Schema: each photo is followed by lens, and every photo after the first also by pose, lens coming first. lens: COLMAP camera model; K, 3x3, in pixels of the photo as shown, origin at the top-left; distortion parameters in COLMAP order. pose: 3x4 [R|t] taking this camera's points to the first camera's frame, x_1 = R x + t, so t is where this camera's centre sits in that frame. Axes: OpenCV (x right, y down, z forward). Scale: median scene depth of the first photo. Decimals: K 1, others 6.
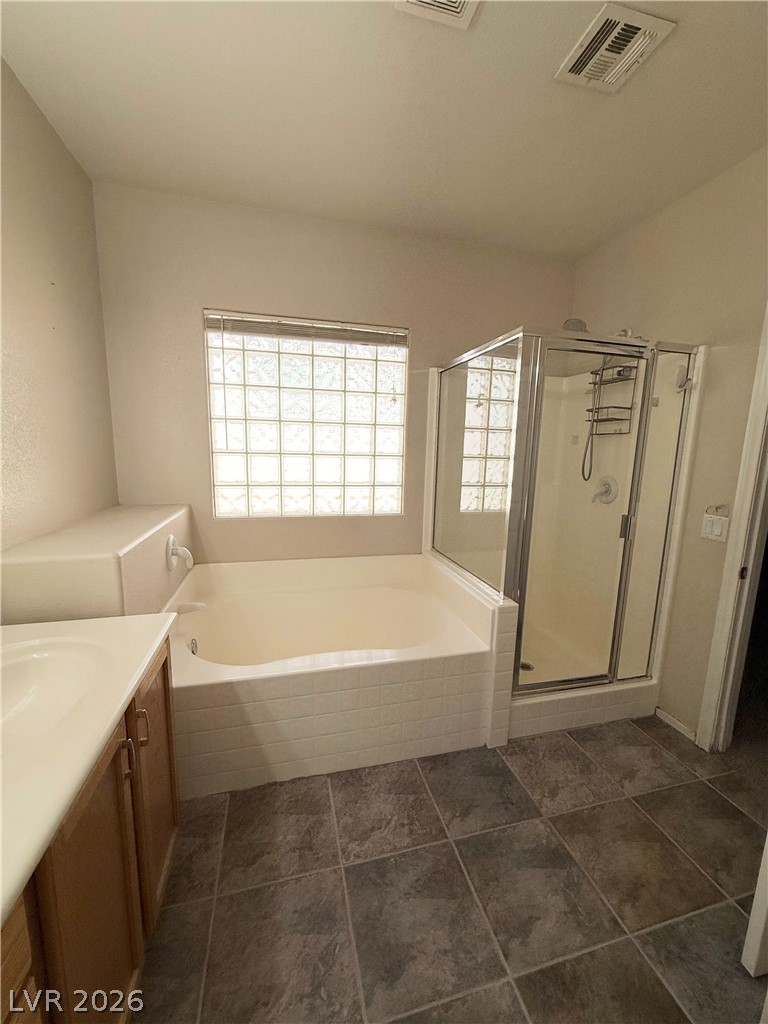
lens RADIAL K [[406.6, 0, 384.1], [0, 406.6, 510.7], [0, 0, 1]] dist [0.000867, -0.000564]
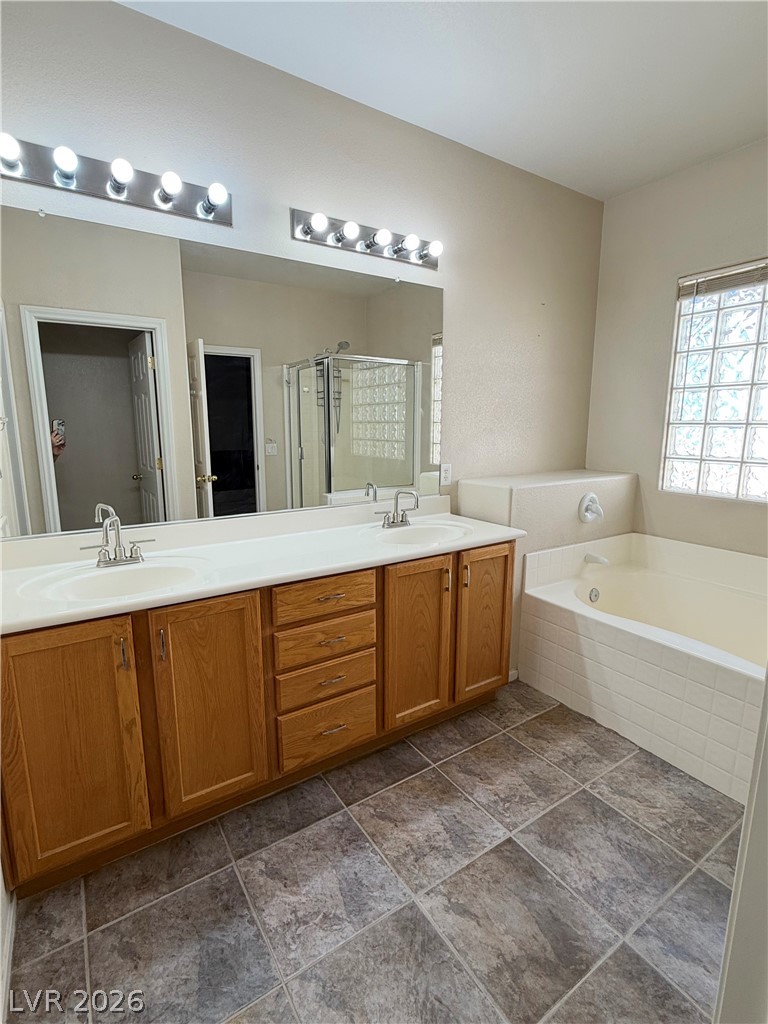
lens RADIAL K [[489.2, 0, 386.9], [0, 489.2, 510.6], [0, 0, 1]] dist [-0.004435, -0.000043]
pose [[0.326391, 0.147554, -0.933647, 0.727155], [-0.134513, 0.984939, 0.108636, 0.040005], [0.935615, 0.090130, 0.341323, -0.032616]]
